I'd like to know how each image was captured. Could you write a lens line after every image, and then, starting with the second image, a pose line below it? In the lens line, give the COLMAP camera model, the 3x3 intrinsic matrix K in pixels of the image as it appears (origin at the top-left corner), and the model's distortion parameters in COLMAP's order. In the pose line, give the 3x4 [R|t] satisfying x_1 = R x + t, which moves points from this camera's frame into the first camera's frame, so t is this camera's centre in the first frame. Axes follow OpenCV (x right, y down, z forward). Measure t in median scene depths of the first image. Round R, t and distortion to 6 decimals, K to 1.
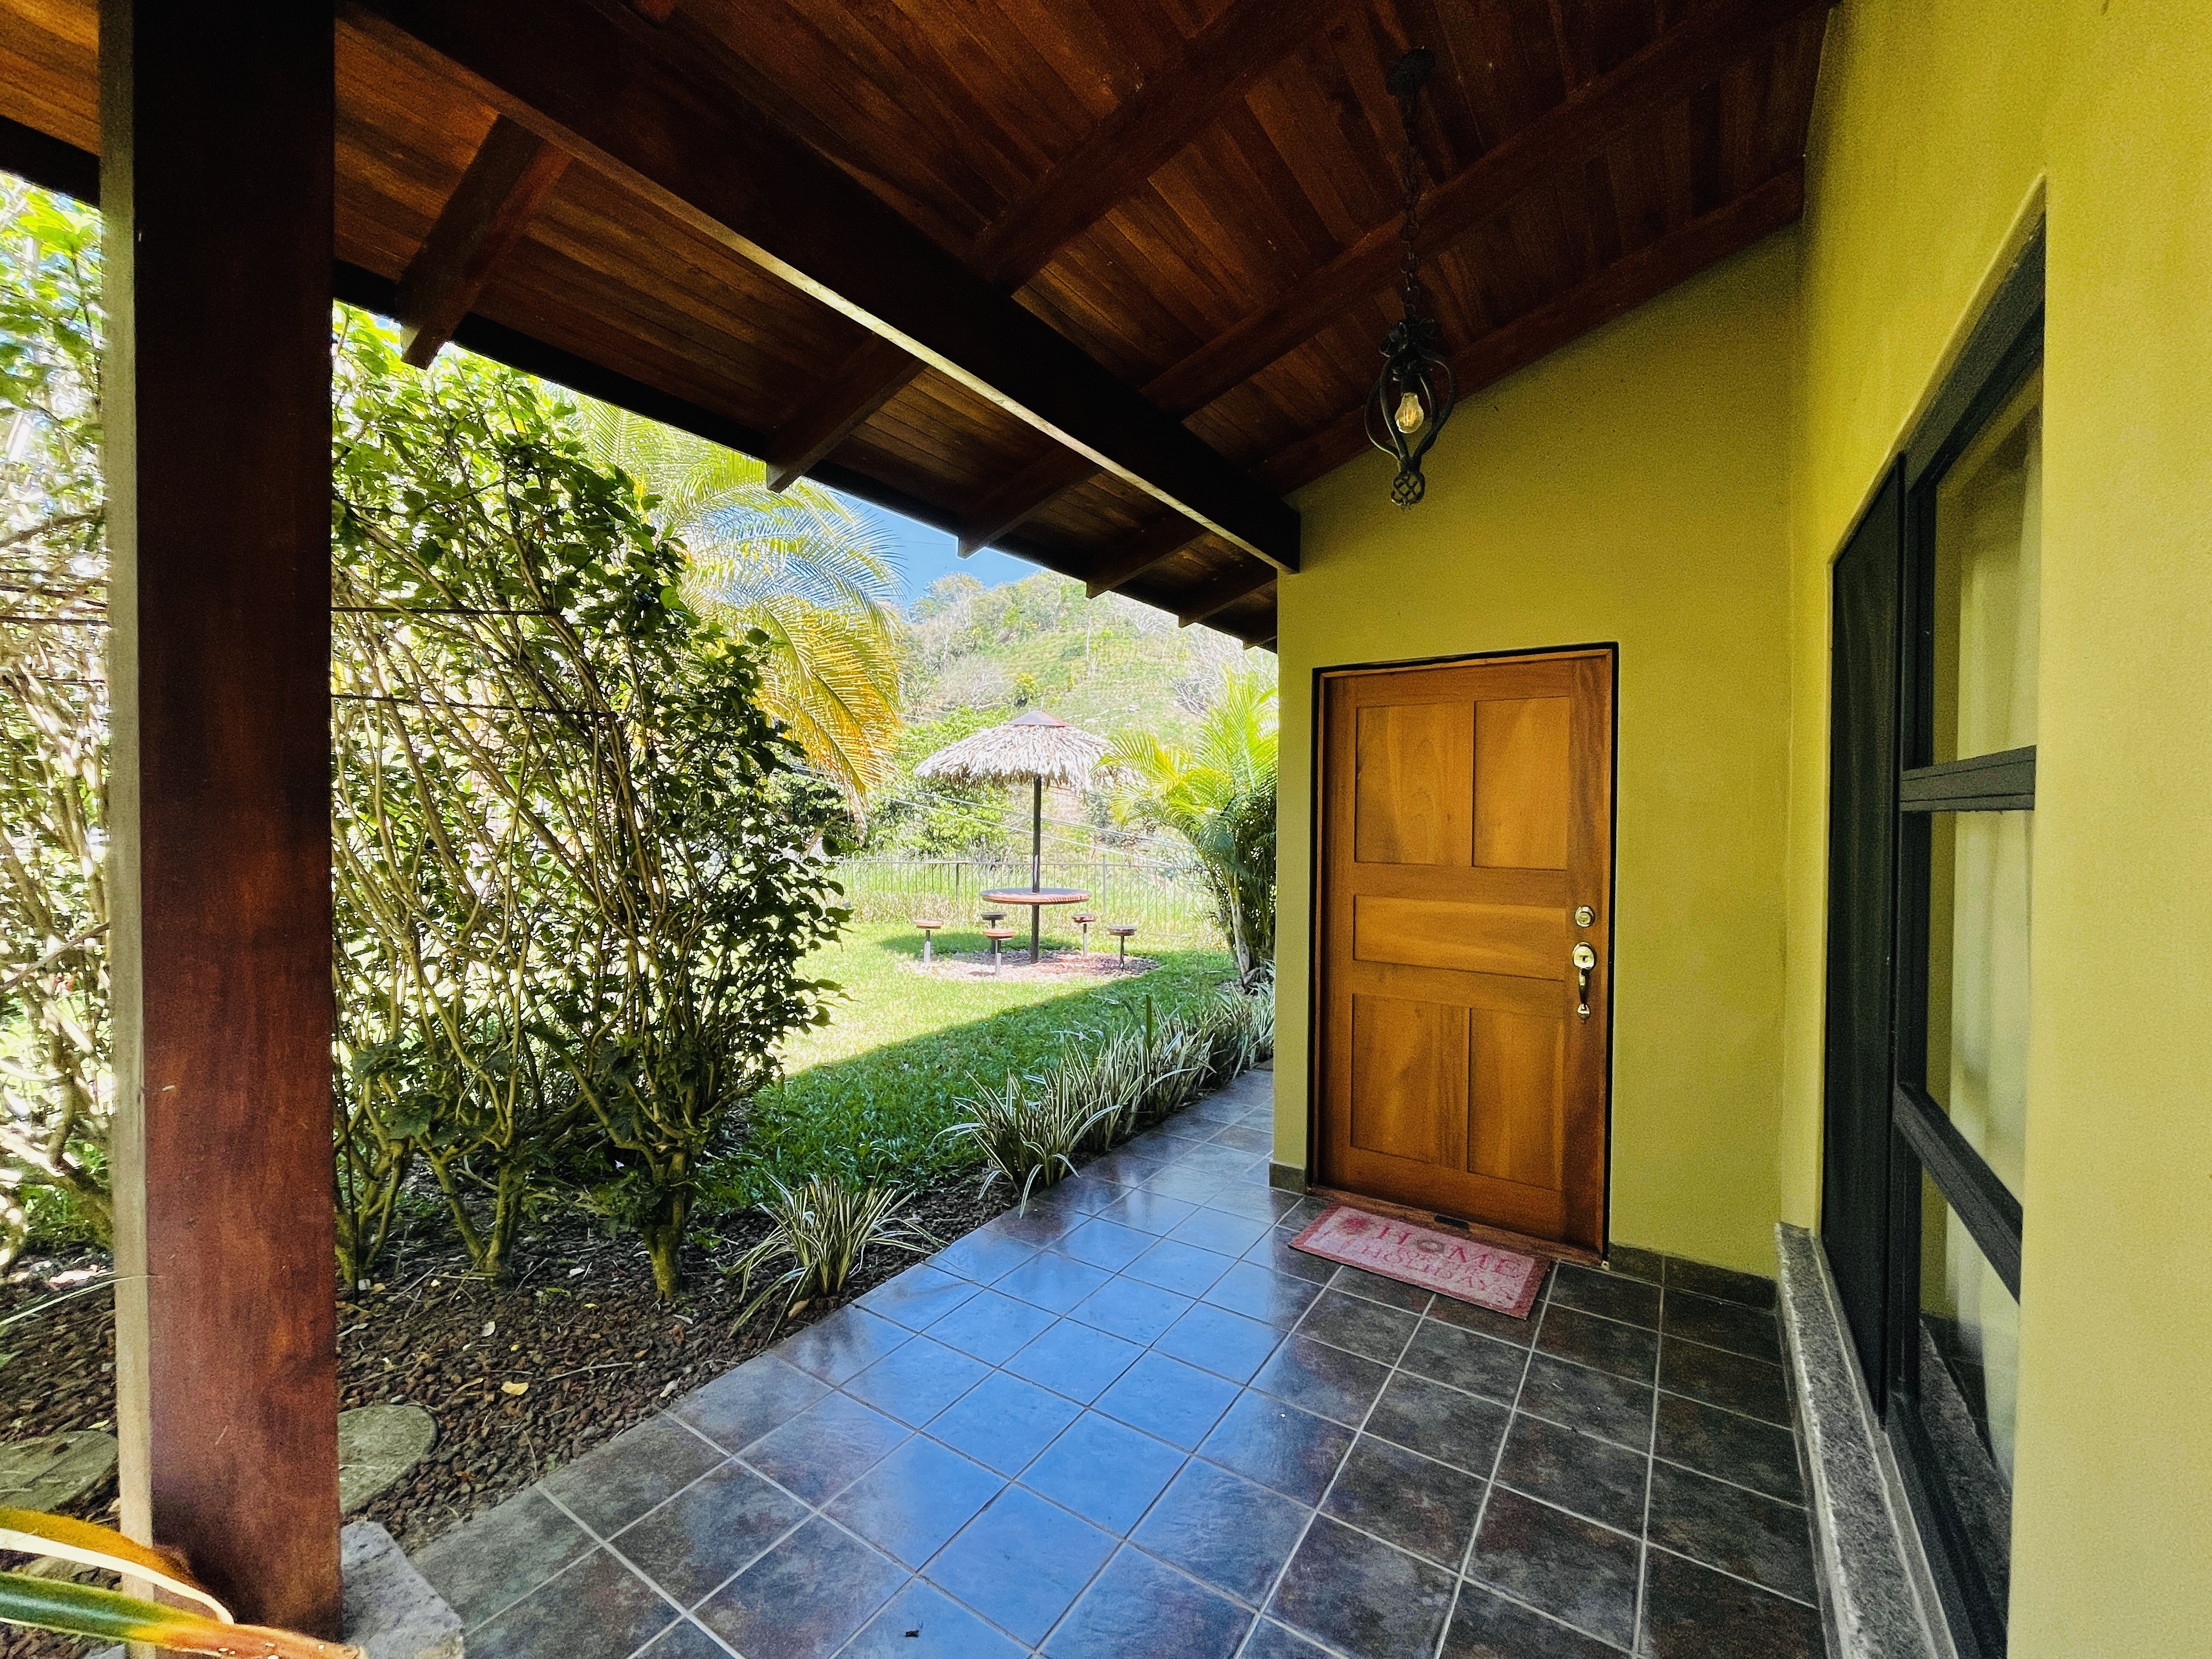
lens RADIAL K [[893.7, 0, 1103.3], [0, 893.7, 825.5], [0, 0, 1]] dist [-0.001454, -0.000614]
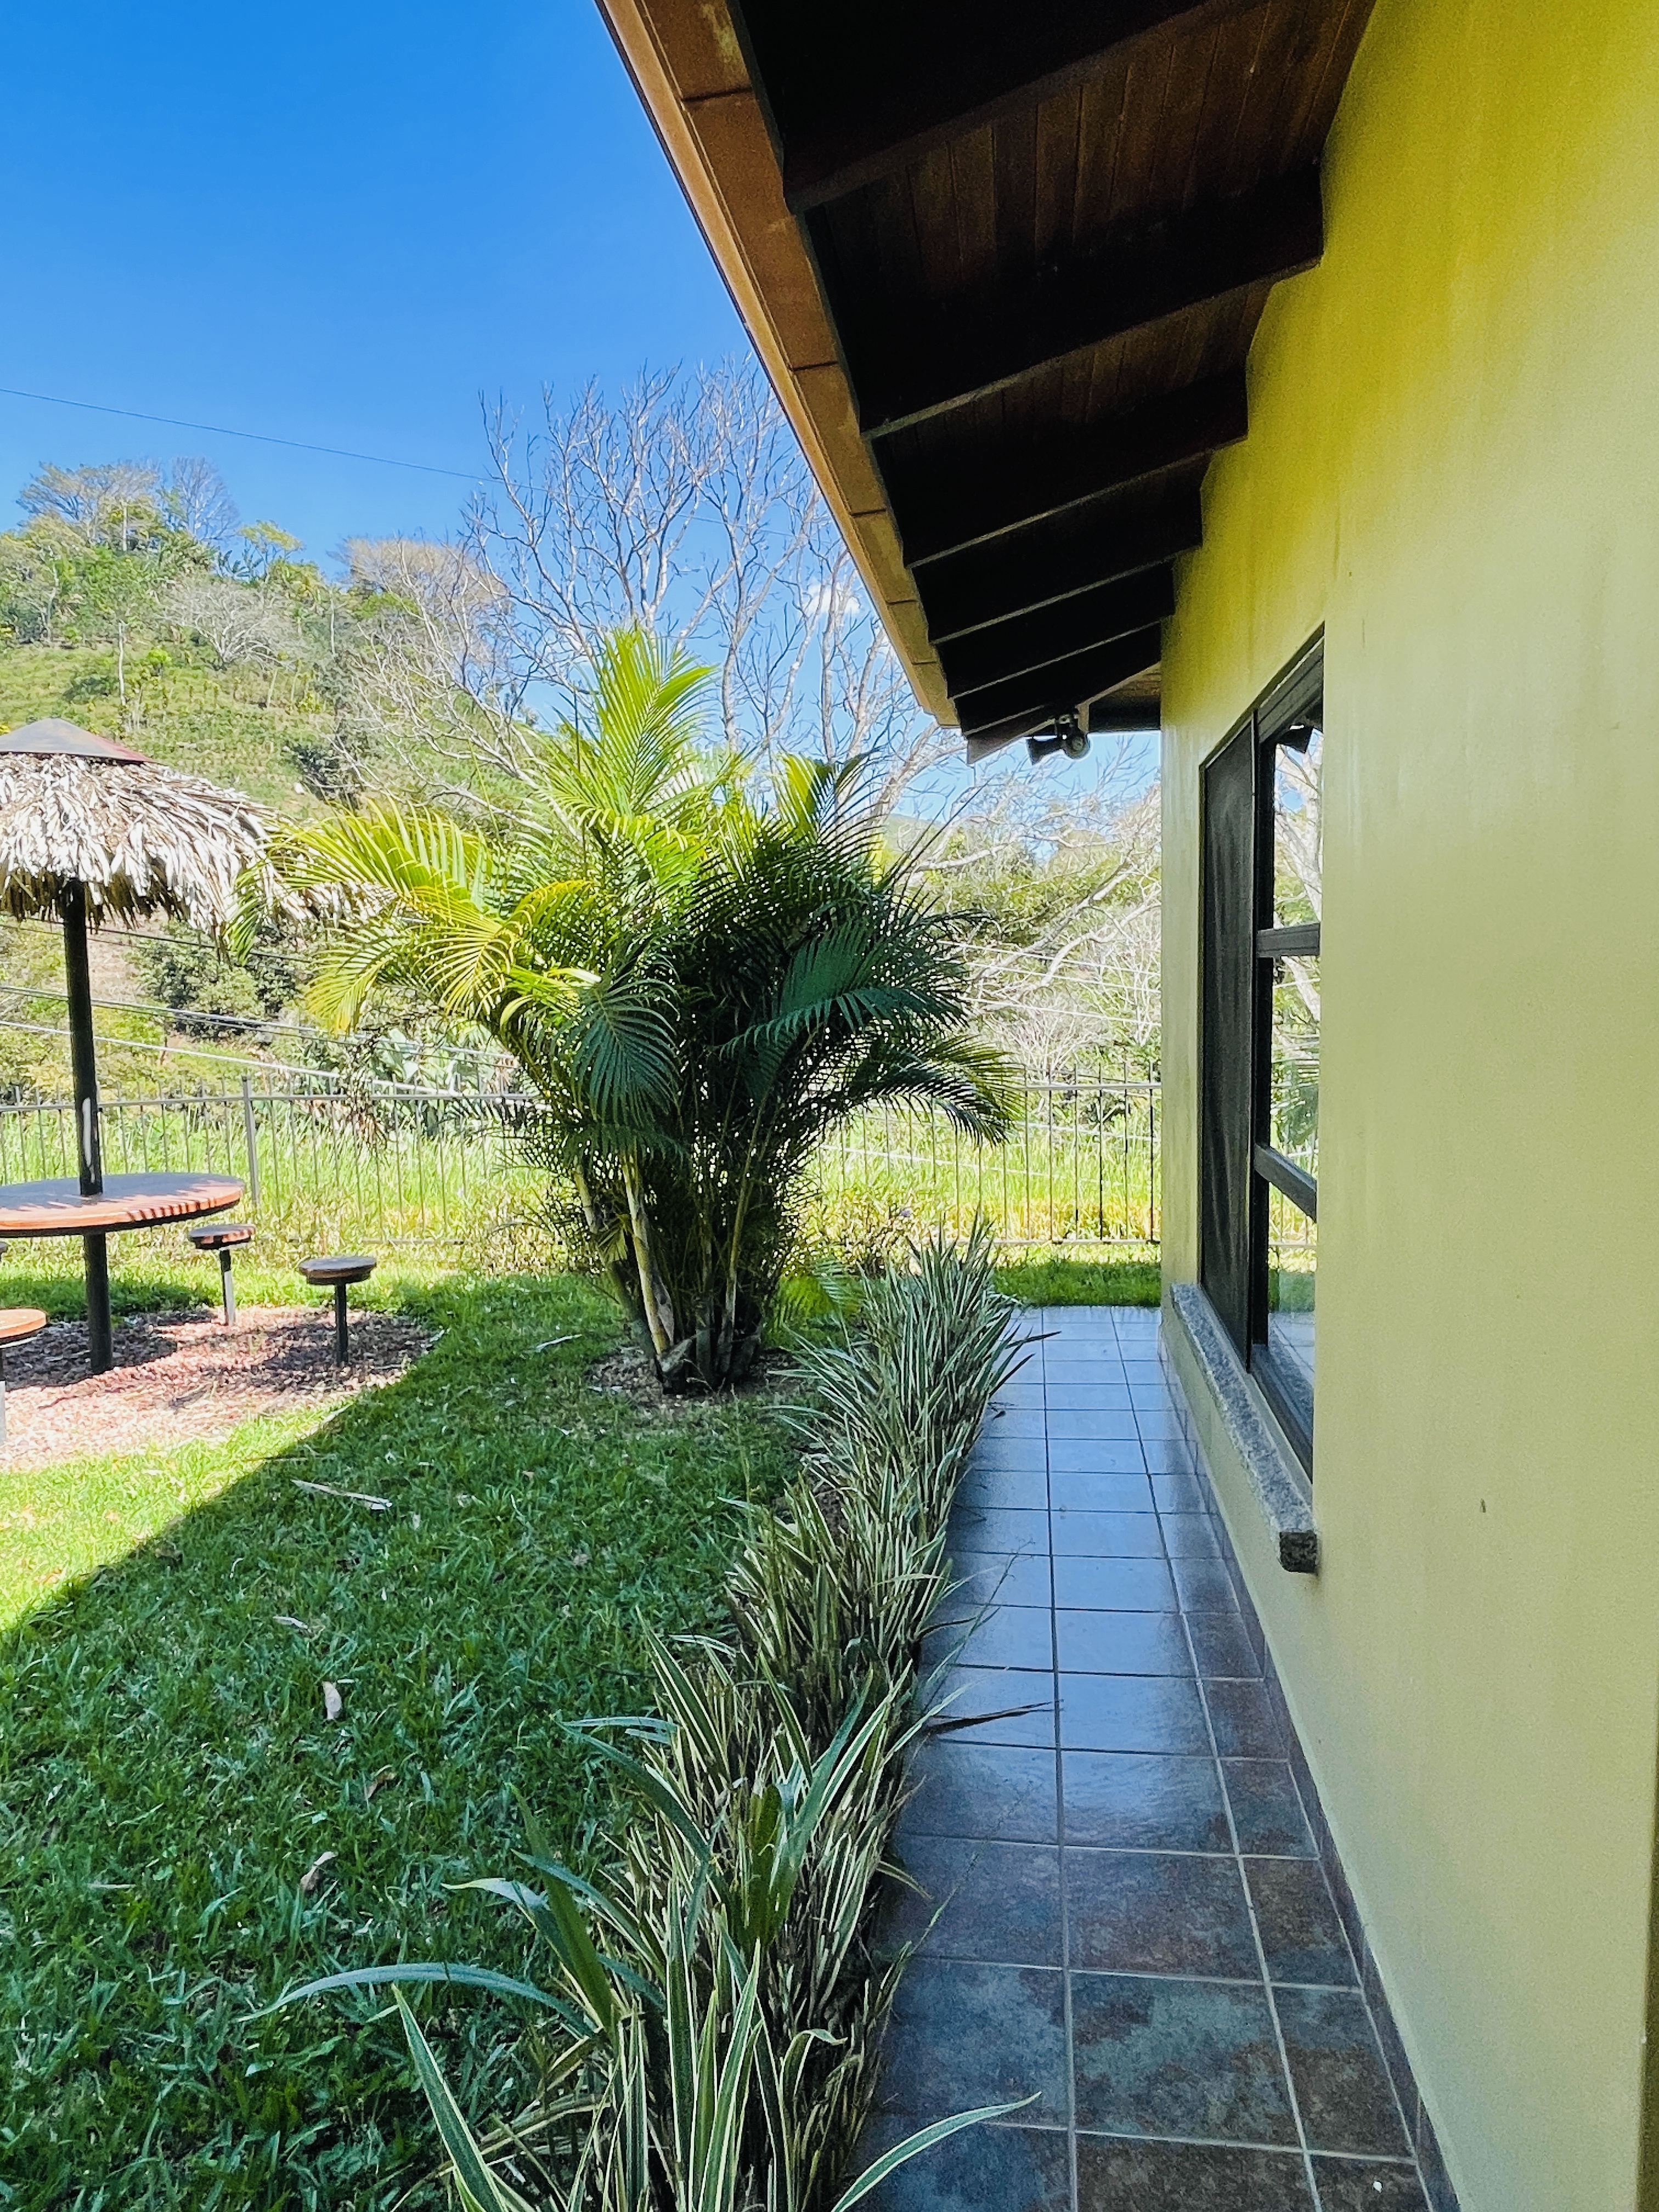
lens RADIAL K [[1382.1, 0, 822.2], [0, 1382.1, 1101.3], [0, 0, 1]] dist [0.003230, -0.000062]
pose [[0.904834, -0.071285, 0.419754, -0.034712], [0.037061, 0.995329, 0.089143, -0.007457], [-0.424148, -0.065103, 0.903250, 0.294951]]
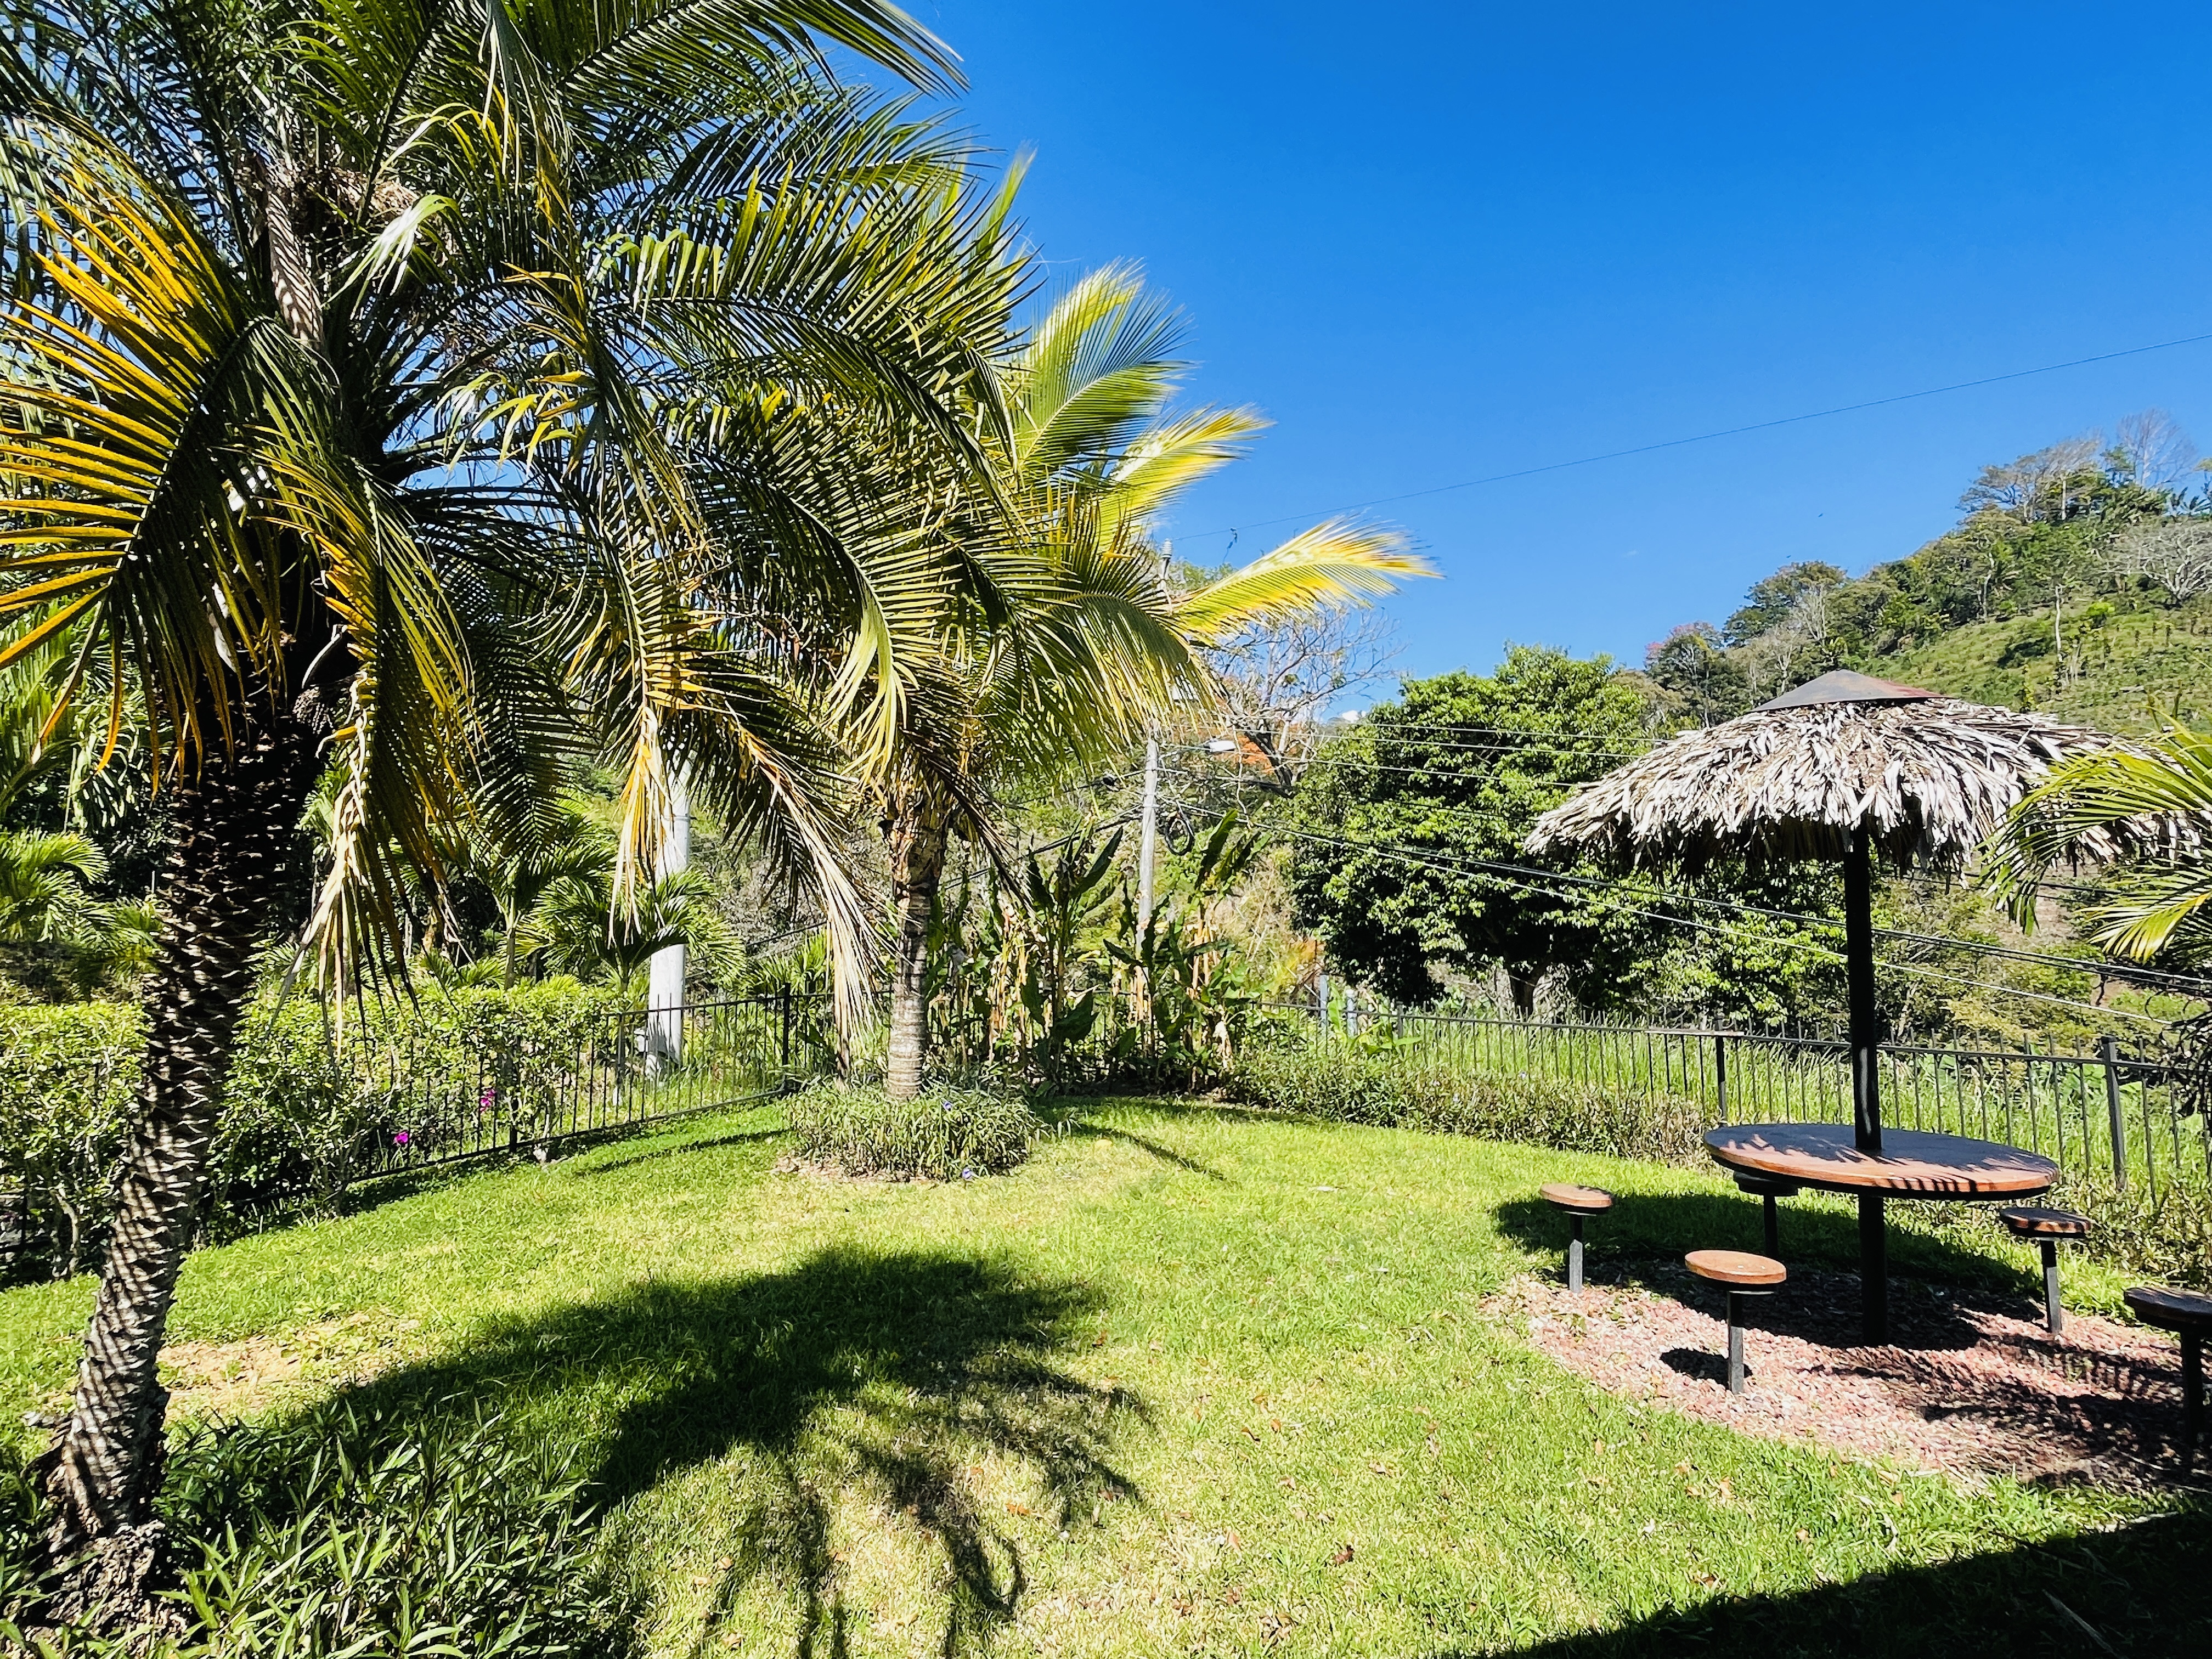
lens RADIAL K [[1166.9, 0, 1111.1], [0, 1166.9, 824.9], [0, 0, 1]] dist [-0.004066, -0.001206]
pose [[0.755841, -0.069047, -0.651104, 0.010536], [0.001499, 0.994604, -0.103733, -0.009378], [0.654754, 0.077430, 0.751866, 0.380216]]
